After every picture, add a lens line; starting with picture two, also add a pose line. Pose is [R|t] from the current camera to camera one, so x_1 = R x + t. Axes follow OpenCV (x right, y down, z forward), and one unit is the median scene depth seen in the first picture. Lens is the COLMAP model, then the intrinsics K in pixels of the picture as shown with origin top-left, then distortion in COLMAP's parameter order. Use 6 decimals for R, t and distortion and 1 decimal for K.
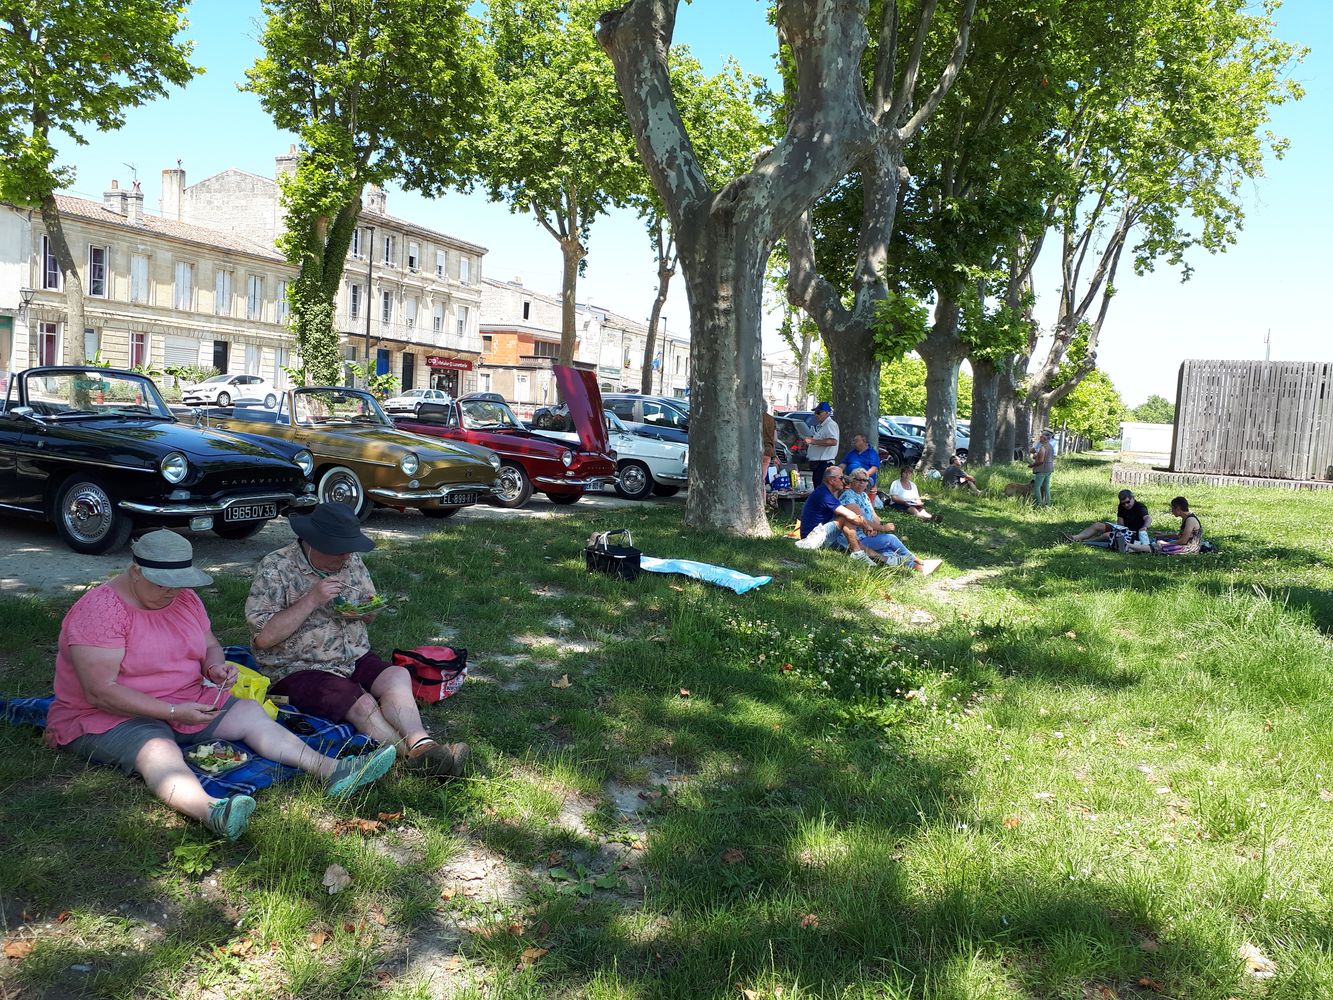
lens RADIAL K [[1086.3, 0, 666.5], [0, 1086.3, 500.0], [0, 0, 1]] dist [0.020242, -0.015189]
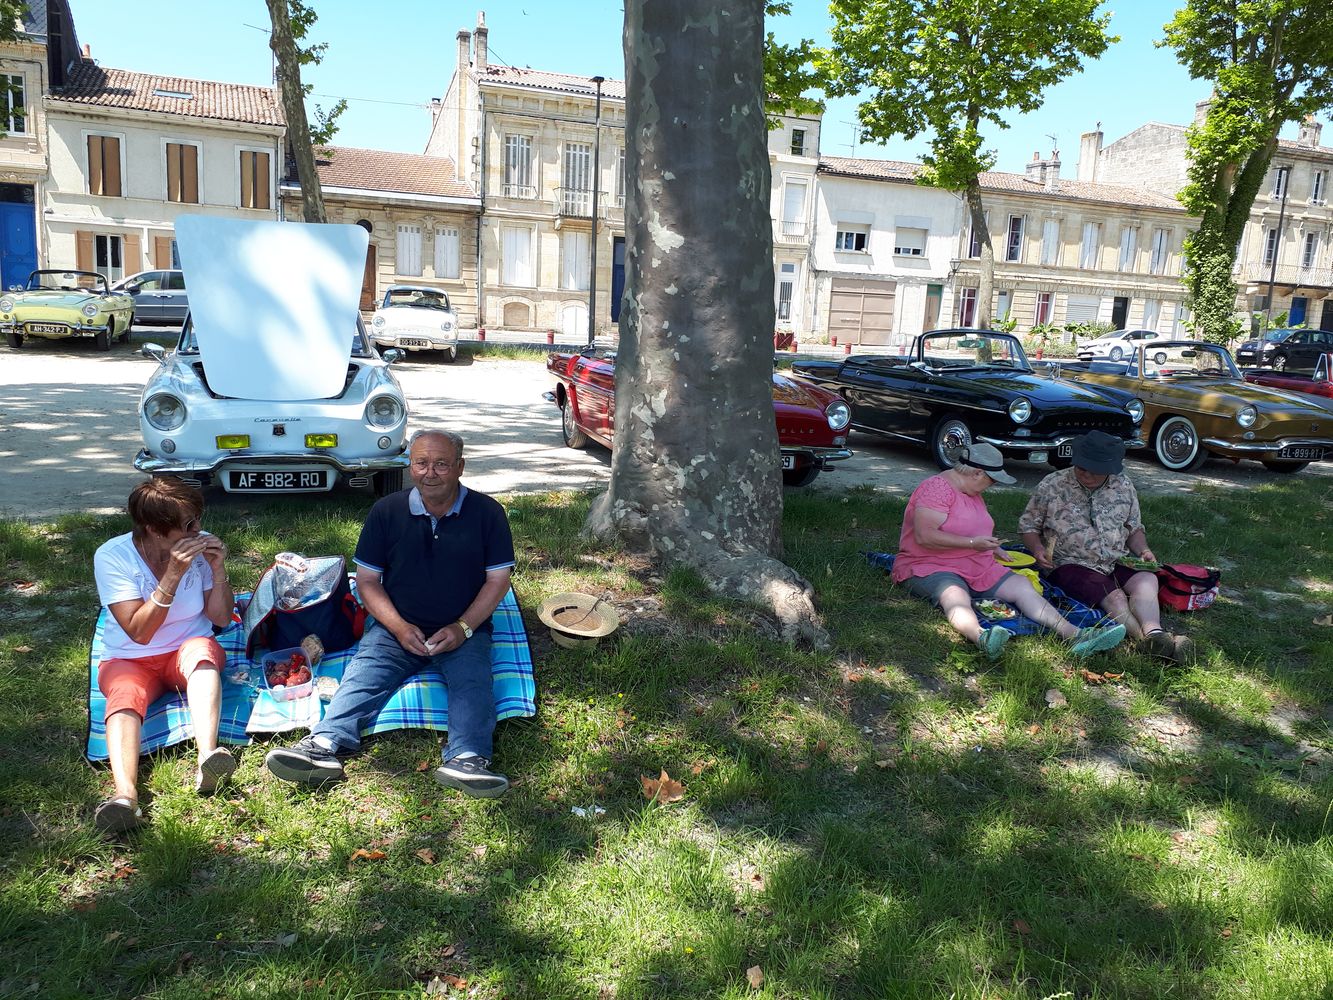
lens RADIAL K [[1086.3, 0, 666.5], [0, 1086.3, 500.0], [0, 0, 1]] dist [0.020242, -0.015189]
pose [[0.706561, 0.088226, -0.702131, 0.038841], [-0.059477, 0.996091, 0.065312, 0.004056], [0.705149, -0.004386, 0.709046, -0.043797]]
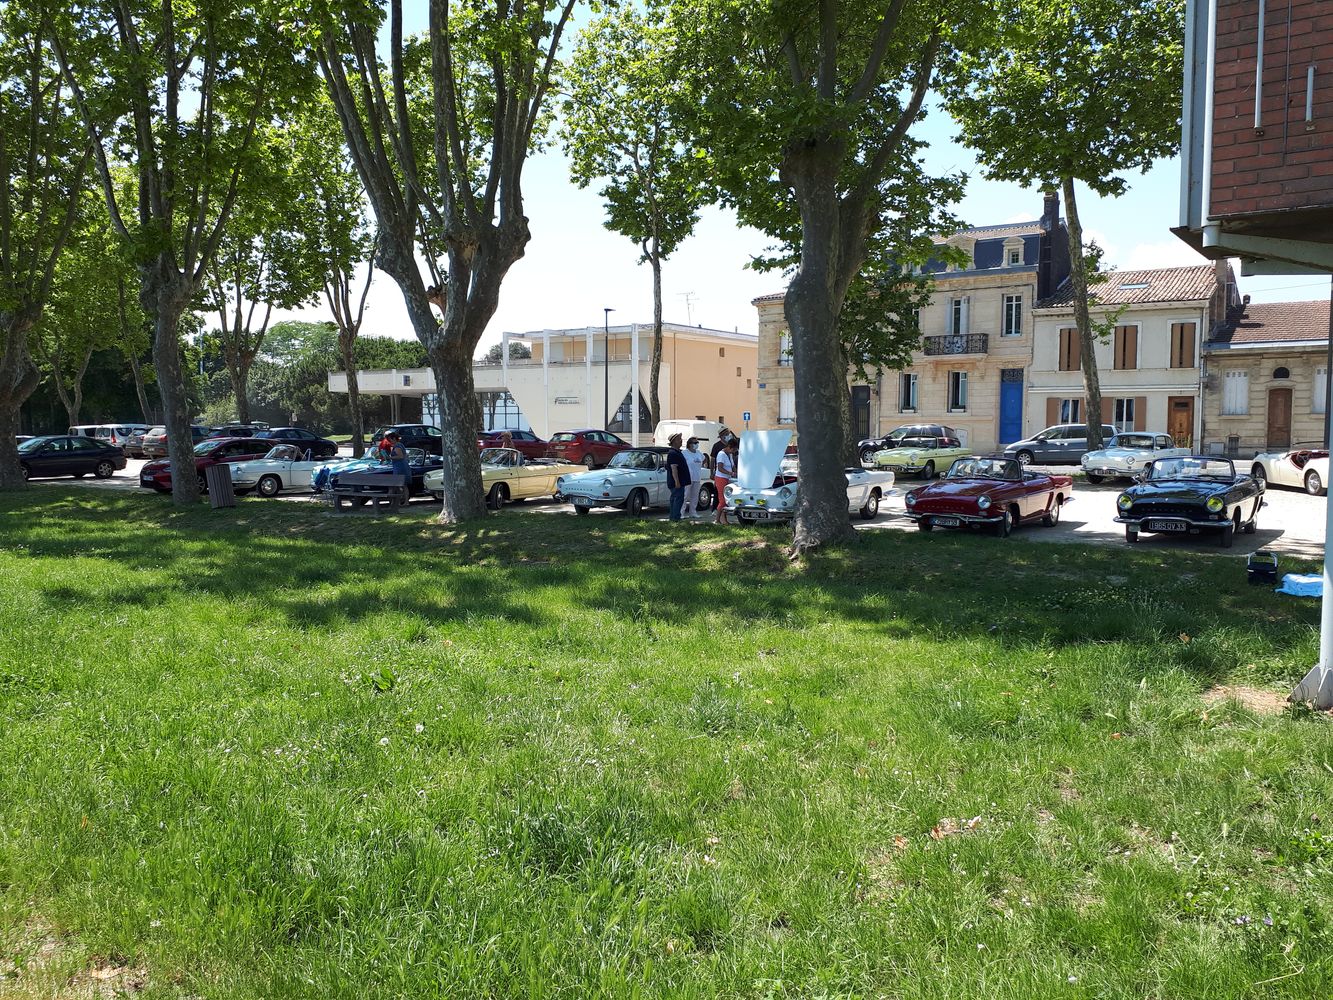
lens RADIAL K [[1086.3, 0, 666.5], [0, 1086.3, 500.0], [0, 0, 1]] dist [0.020242, -0.015189]
pose [[-0.185830, -0.001157, -0.982581, 0.666635], [-0.088934, 0.995915, 0.015647, 0.004515], [0.978549, 0.090293, -0.185174, 0.197173]]
